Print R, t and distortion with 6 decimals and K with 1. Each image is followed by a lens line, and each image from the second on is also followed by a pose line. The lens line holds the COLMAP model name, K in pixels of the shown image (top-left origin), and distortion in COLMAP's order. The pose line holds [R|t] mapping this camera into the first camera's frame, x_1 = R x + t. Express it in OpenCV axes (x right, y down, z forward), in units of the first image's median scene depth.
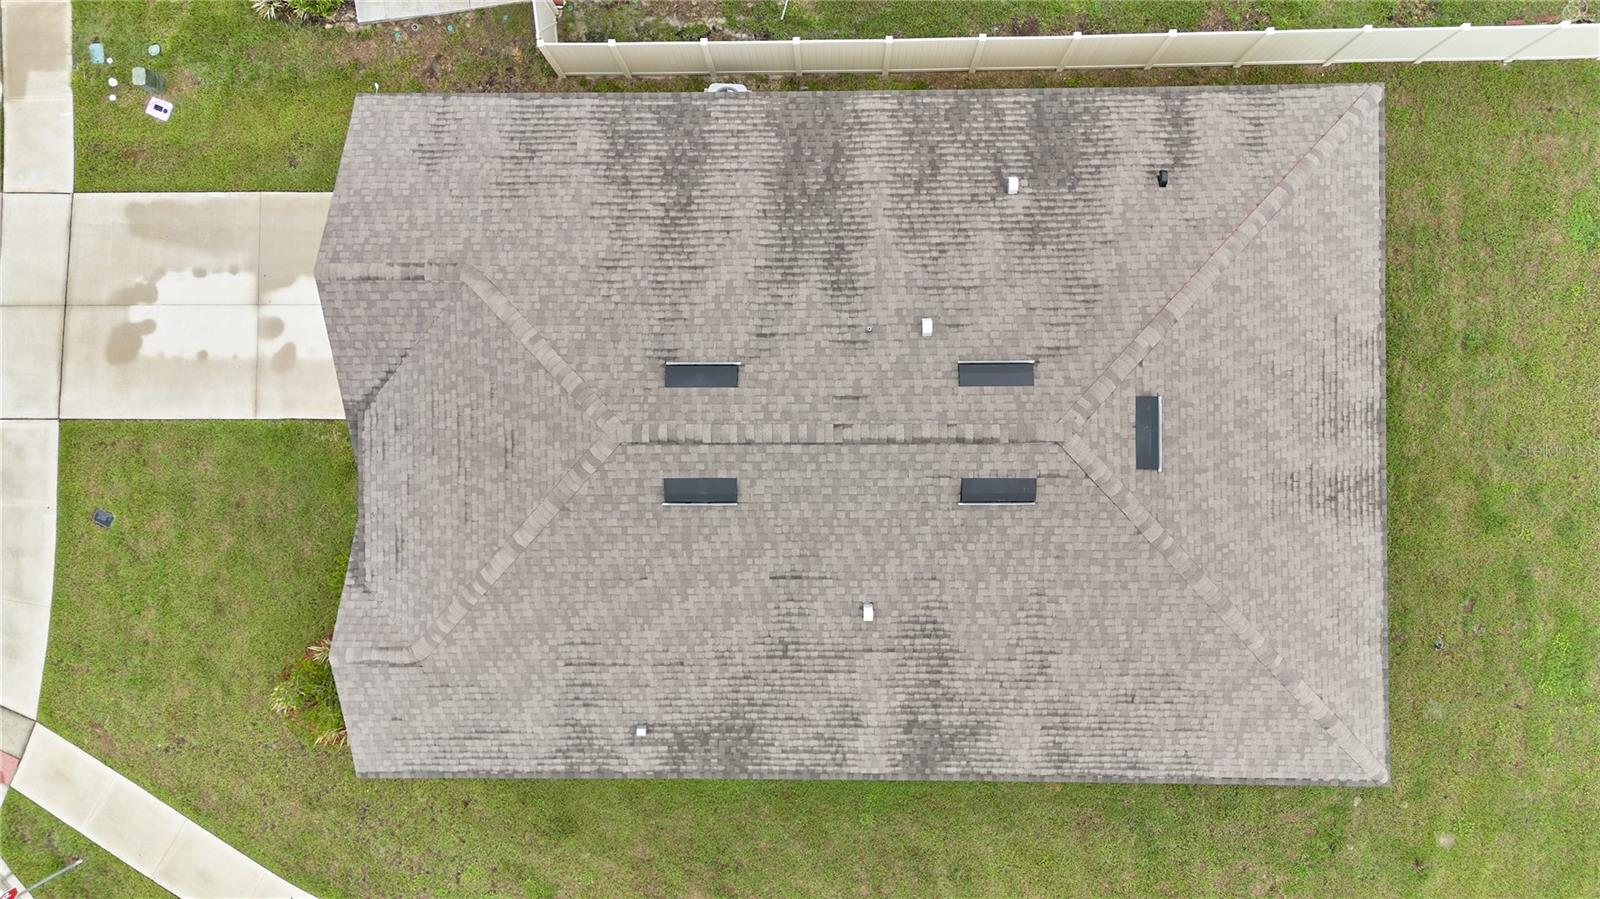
lens RADIAL K [[1101.9, 0, 805.2], [0, 1101.9, 447.3], [0, 0, 1]] dist [0.079949, -0.077009]
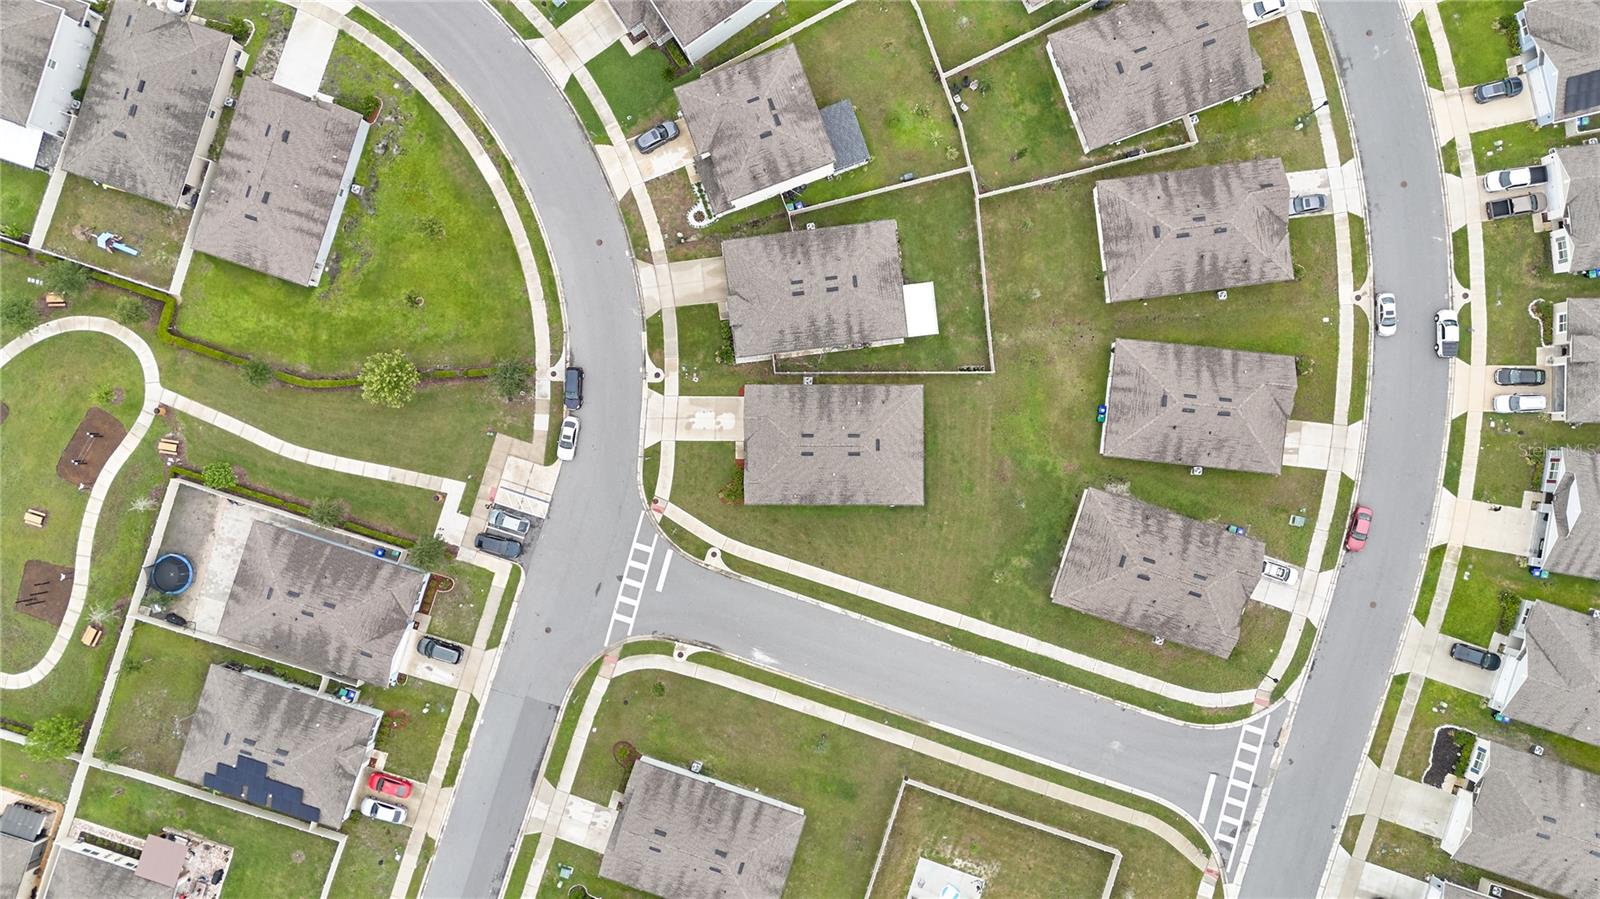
lens RADIAL K [[1101.9, 0, 805.2], [0, 1101.9, 447.3], [0, 0, 1]] dist [0.079949, -0.077009]
pose [[0.999993, 0.003581, -0.000954, -0.089580], [-0.003577, 0.999988, 0.003288, -0.016977], [0.000965, -0.003284, 0.999994, -4.711874]]
